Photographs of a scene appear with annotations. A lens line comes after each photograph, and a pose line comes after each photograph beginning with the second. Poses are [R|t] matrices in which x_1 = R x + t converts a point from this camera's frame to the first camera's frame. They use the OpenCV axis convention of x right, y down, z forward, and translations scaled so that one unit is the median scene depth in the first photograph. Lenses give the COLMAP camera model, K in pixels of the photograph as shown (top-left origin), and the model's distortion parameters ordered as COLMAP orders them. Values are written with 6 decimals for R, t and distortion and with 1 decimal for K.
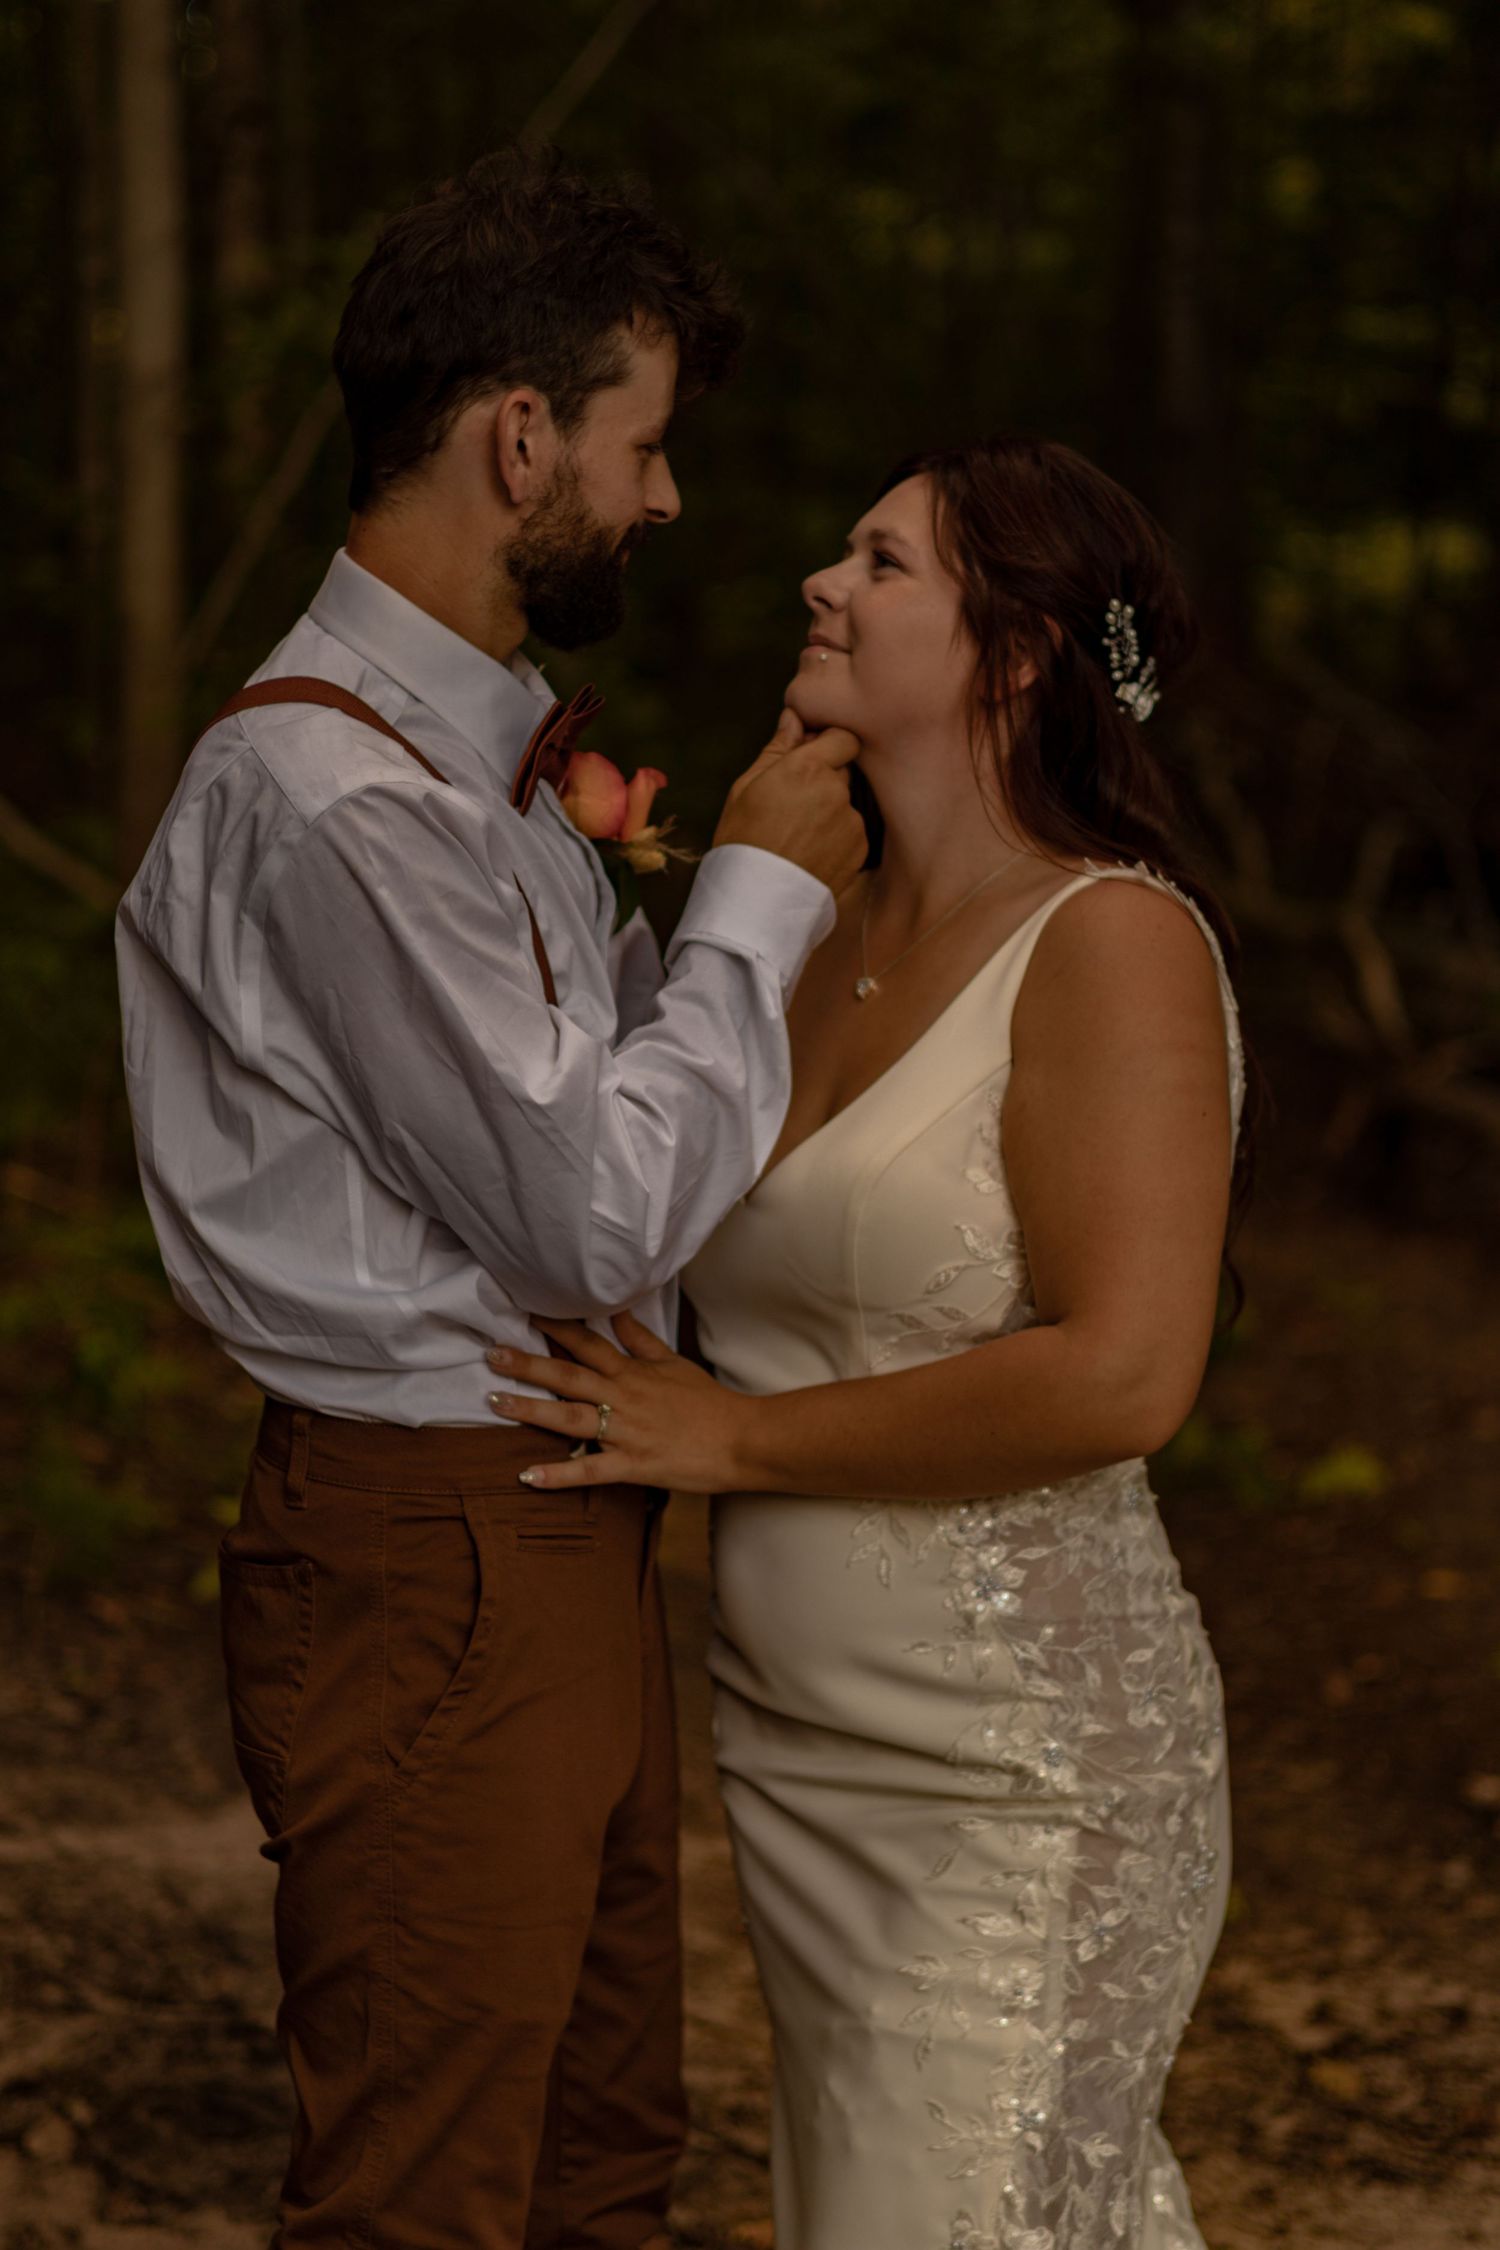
lens RADIAL K [[5417.8, 0, 750.0], [0, 5417.8, 1125.0], [0, 0, 1]] dist [0.003106, 0.490776]
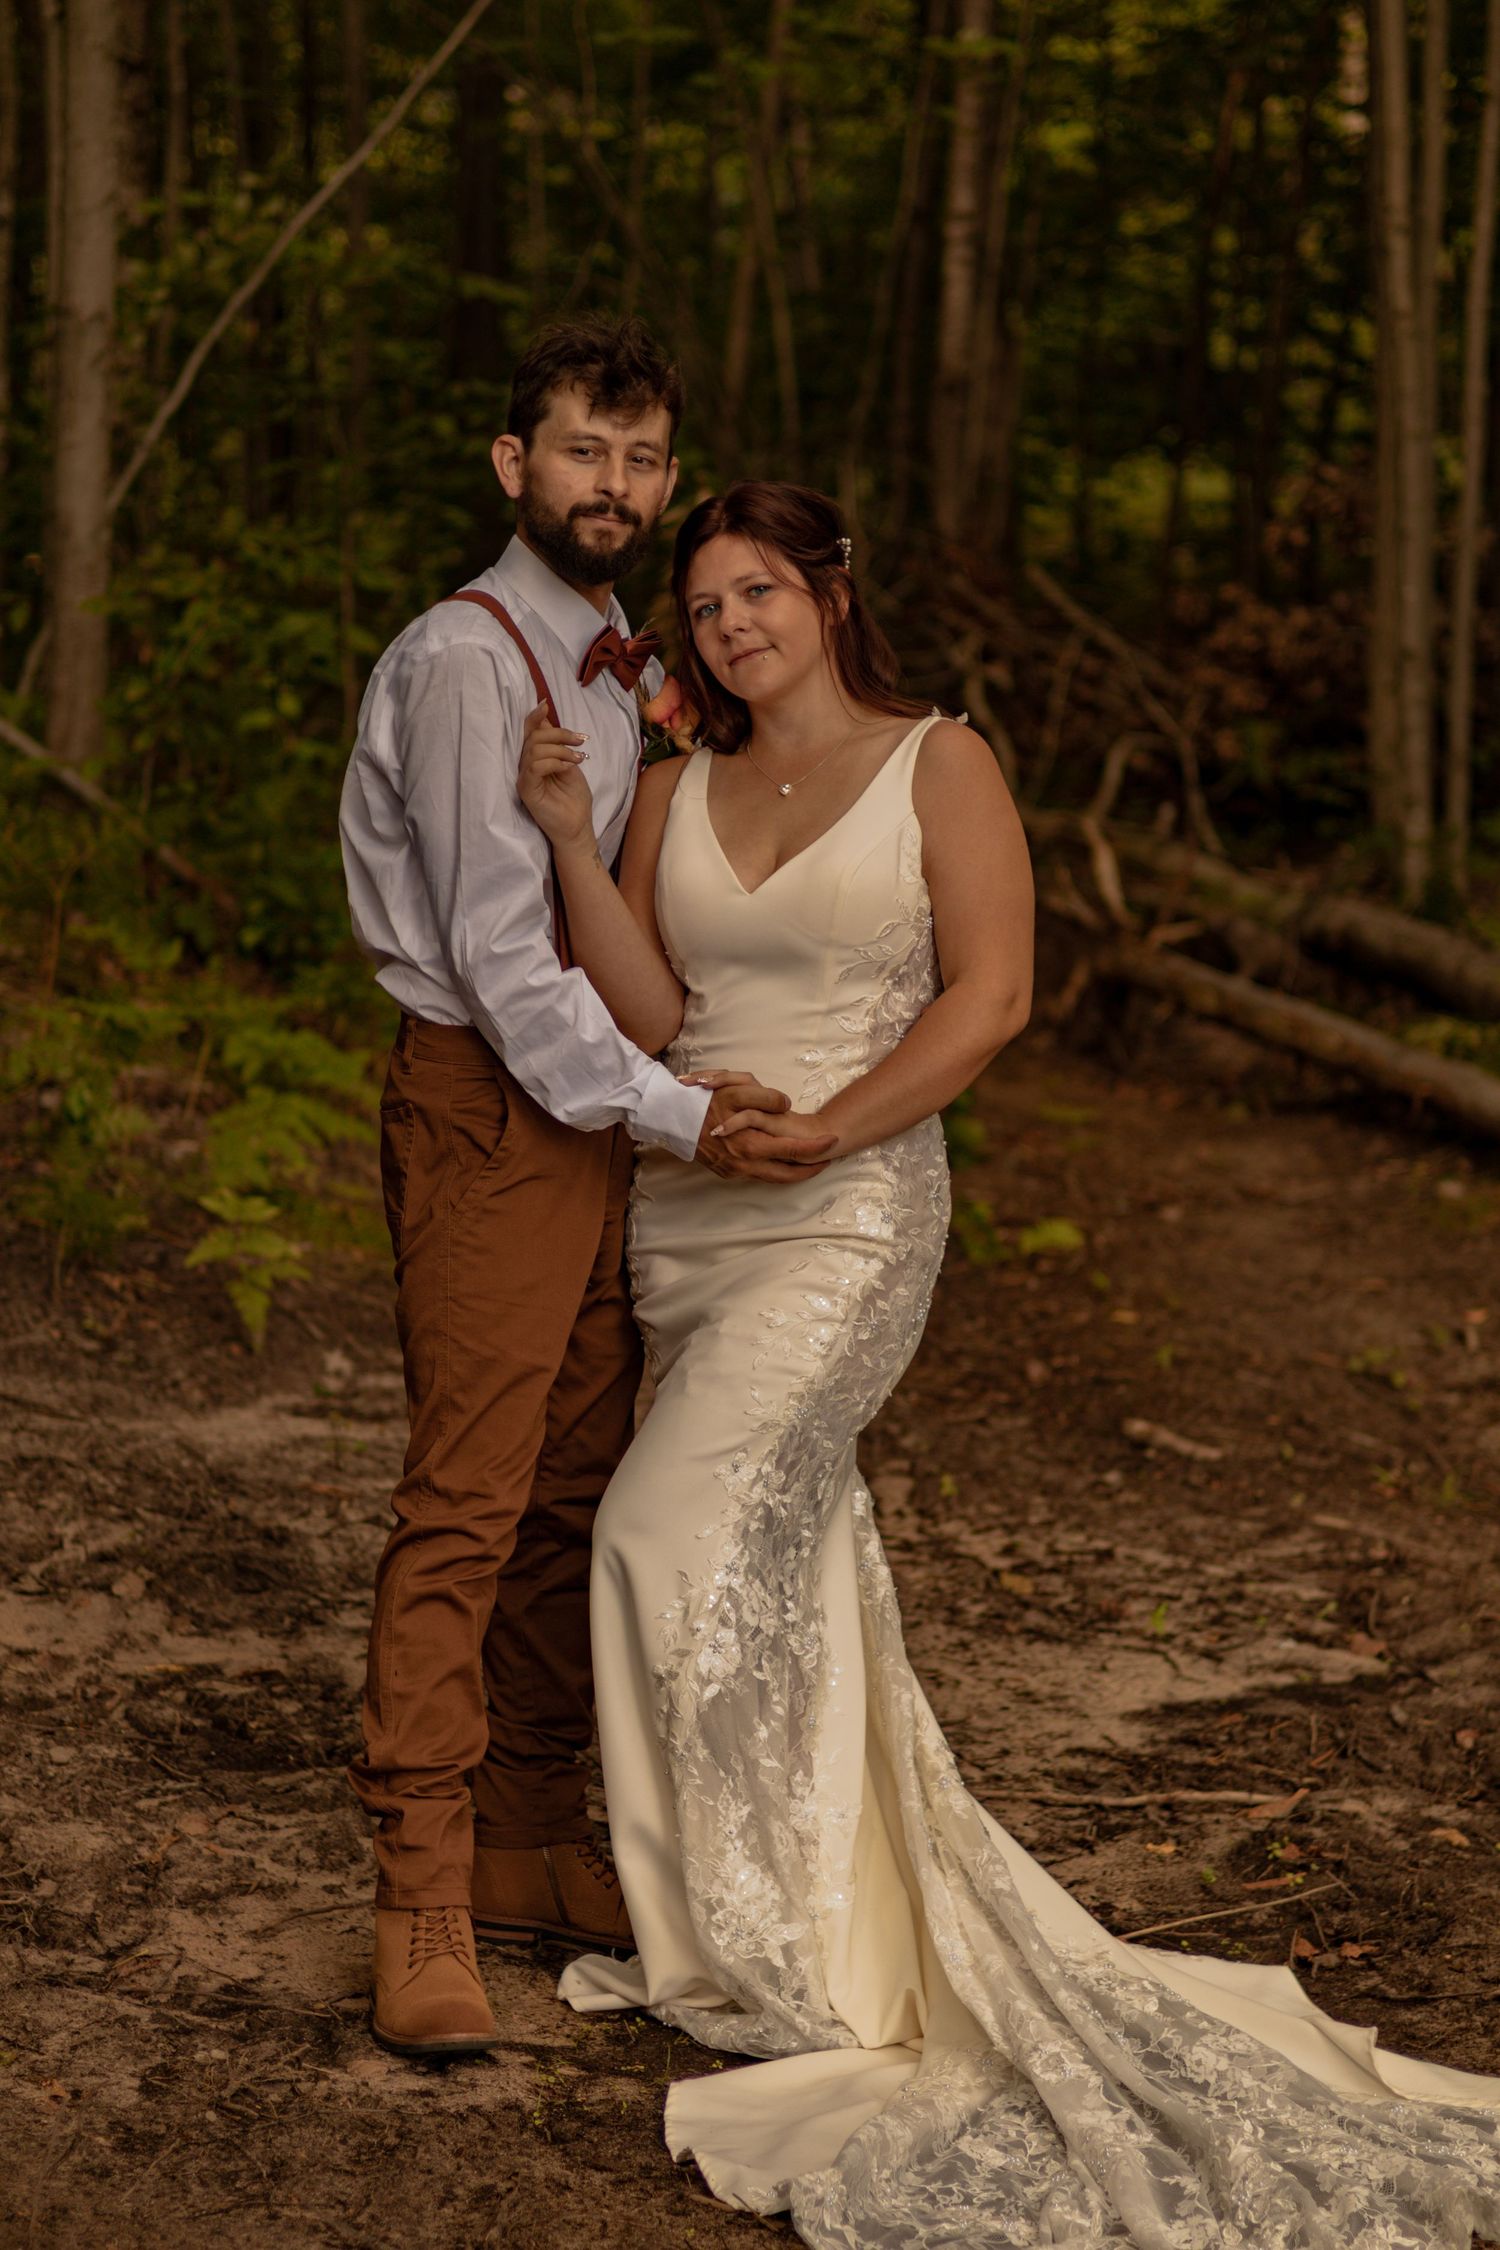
lens RADIAL K [[5417.8, 0, 750.0], [0, 5417.8, 1125.0], [0, 0, 1]] dist [0.003106, 0.490776]
pose [[0.998441, 0.031655, 0.045978, -0.030704], [-0.032422, 0.999346, 0.016024, 0.032036], [-0.045441, -0.017490, 0.998814, -0.408822]]
